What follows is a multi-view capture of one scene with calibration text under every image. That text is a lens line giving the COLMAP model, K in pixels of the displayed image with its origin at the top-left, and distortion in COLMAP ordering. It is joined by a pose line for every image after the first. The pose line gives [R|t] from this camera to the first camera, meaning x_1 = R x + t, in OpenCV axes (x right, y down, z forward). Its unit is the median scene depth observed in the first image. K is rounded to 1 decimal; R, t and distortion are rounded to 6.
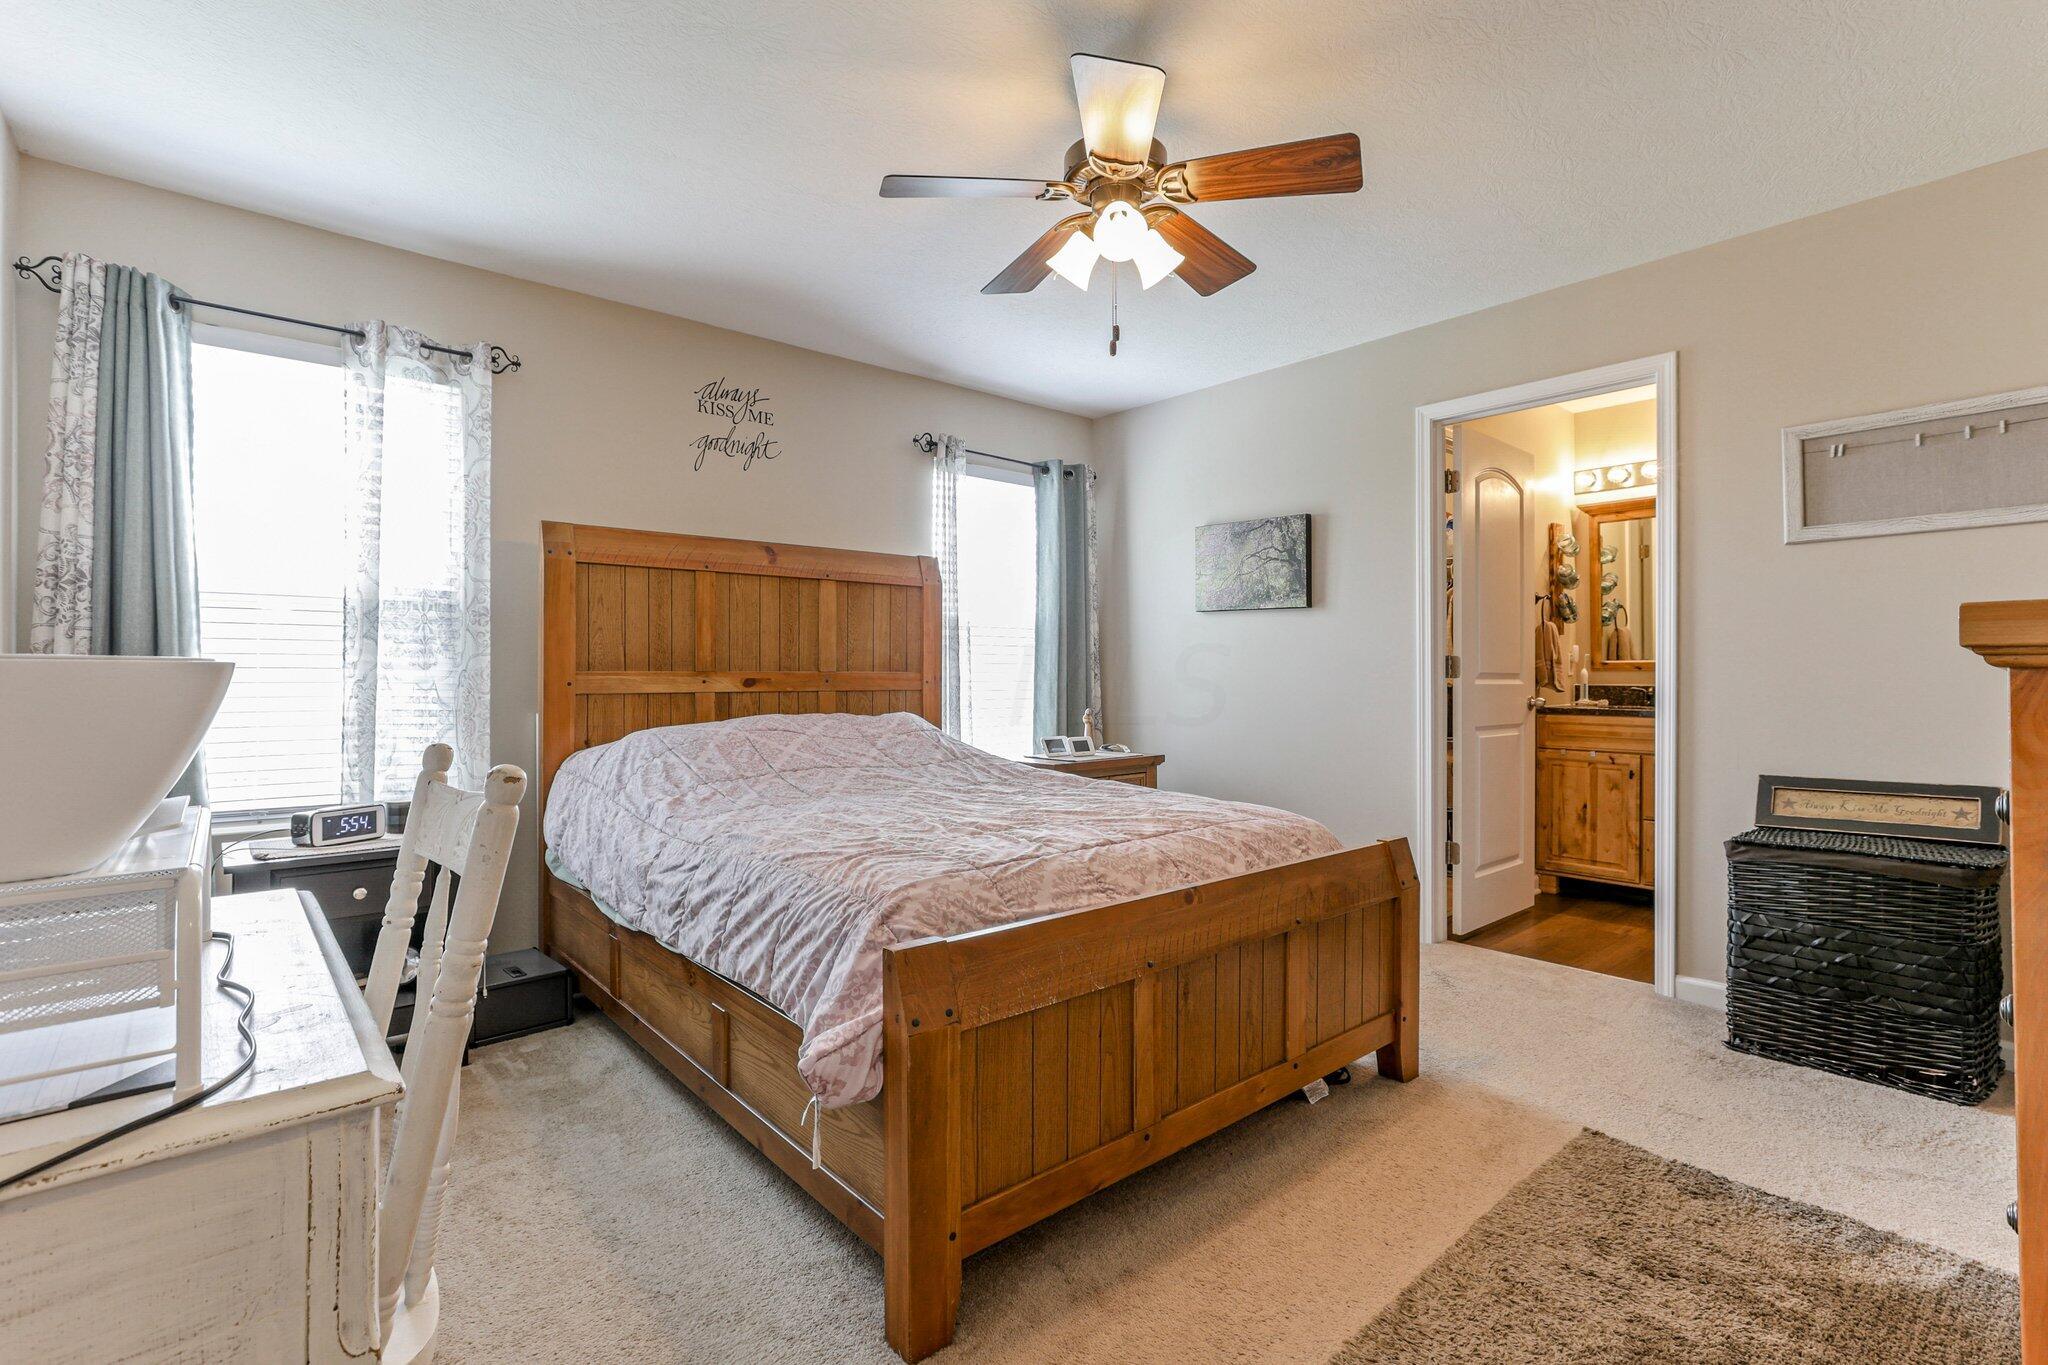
lens RADIAL K [[983.0, 0, 1021.8], [0, 983.0, 673.7], [0, 0, 1]] dist [-0.058746, 0.037160]
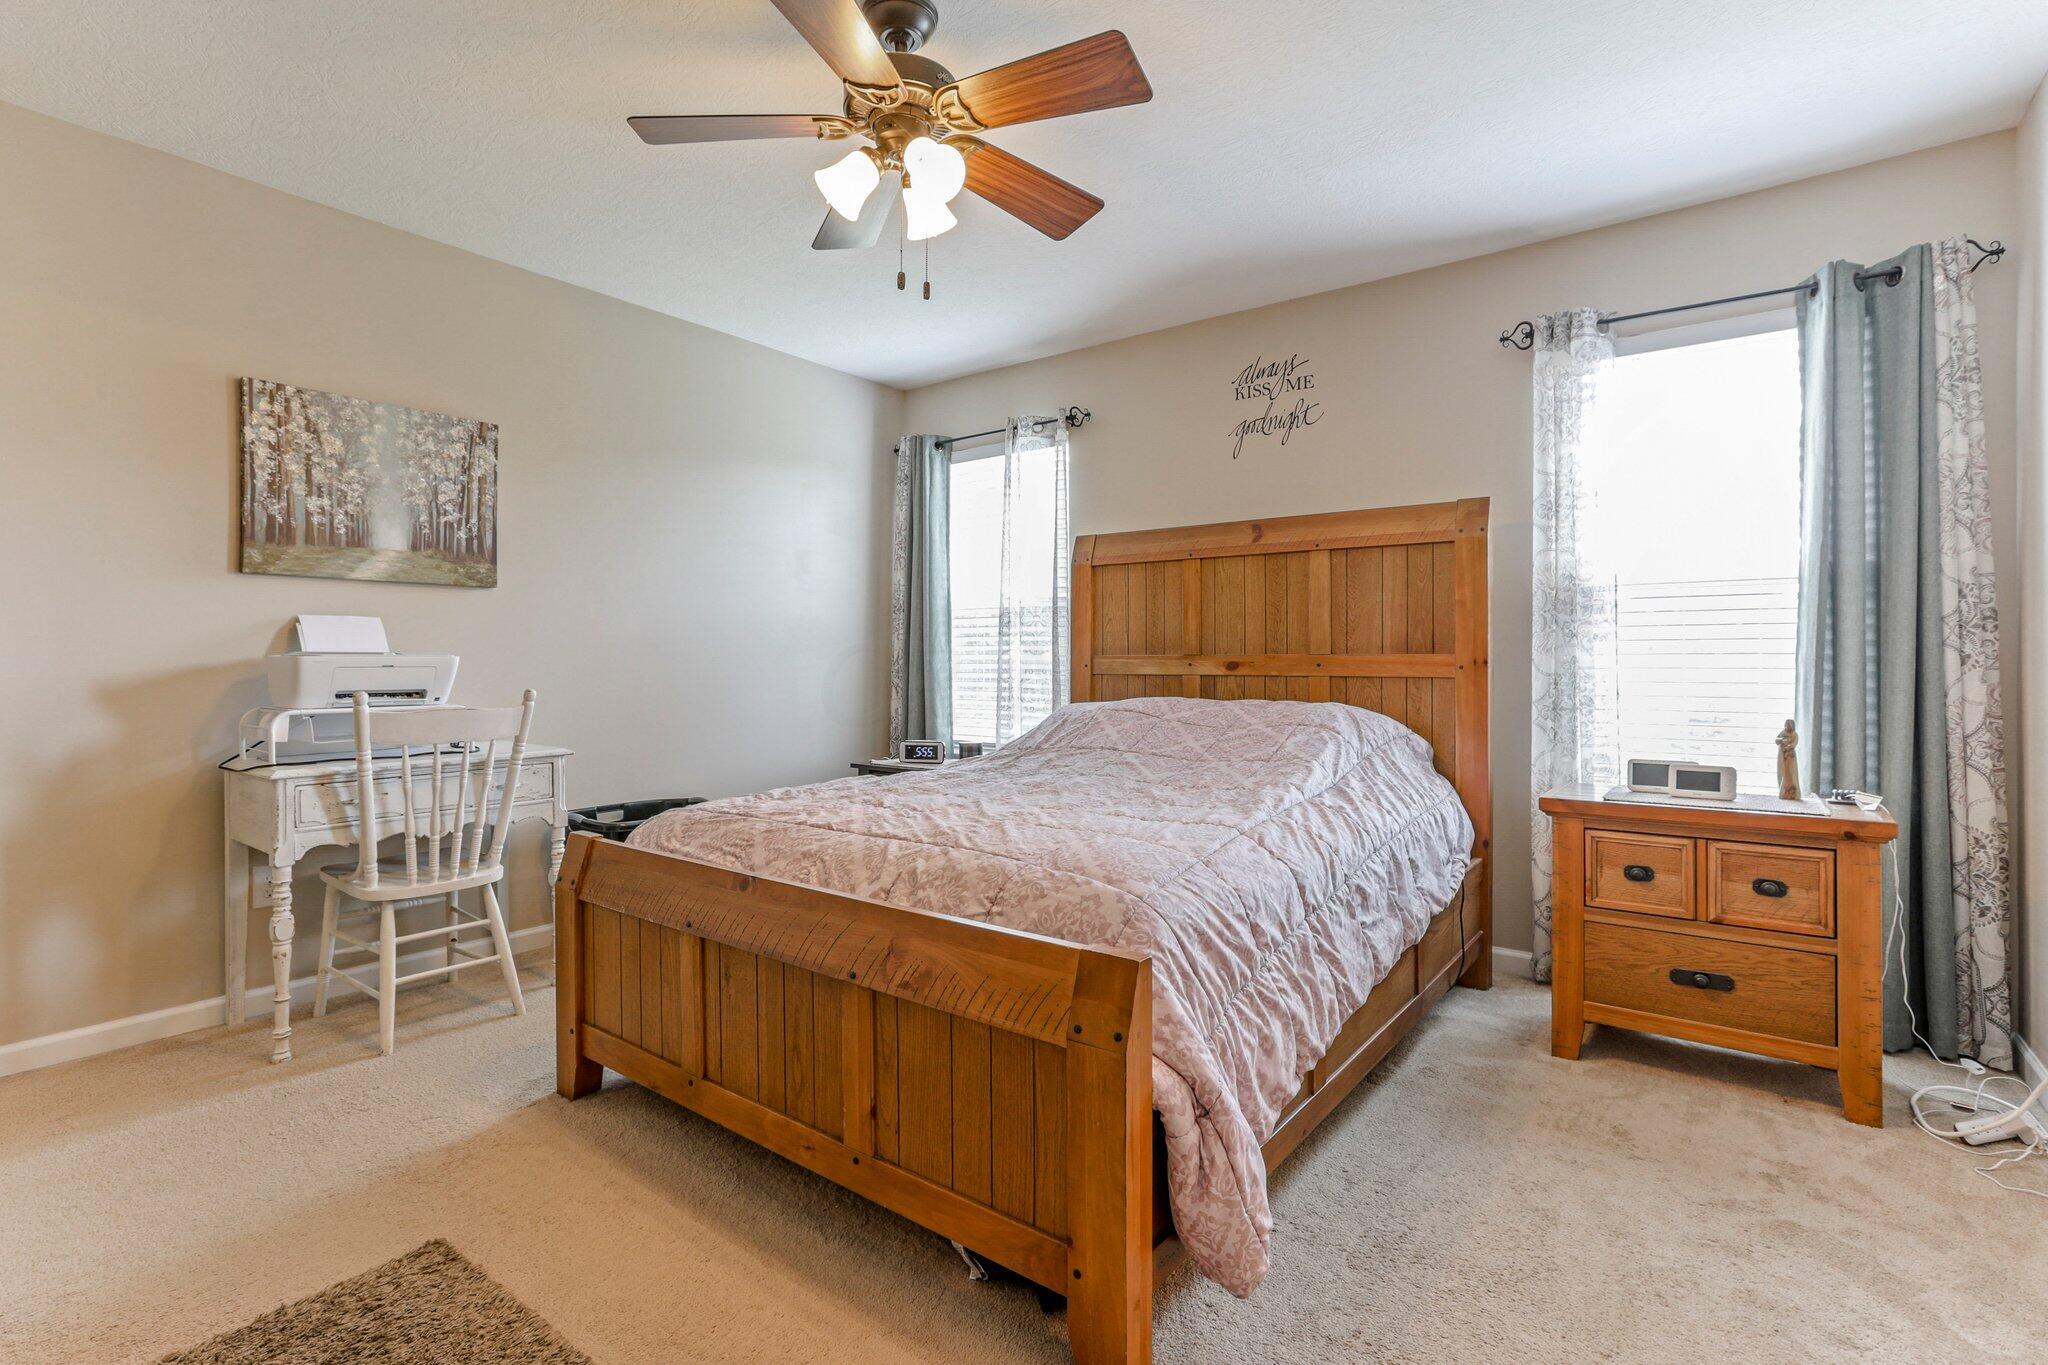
lens RADIAL K [[983.0, 0, 1021.8], [0, 983.0, 673.7], [0, 0, 1]] dist [-0.058746, 0.037160]
pose [[0.170518, 0.010866, -0.985295, 0.649538], [0.002581, 0.999931, 0.011474, 0.004817], [0.985351, -0.004500, 0.170478, 0.612547]]
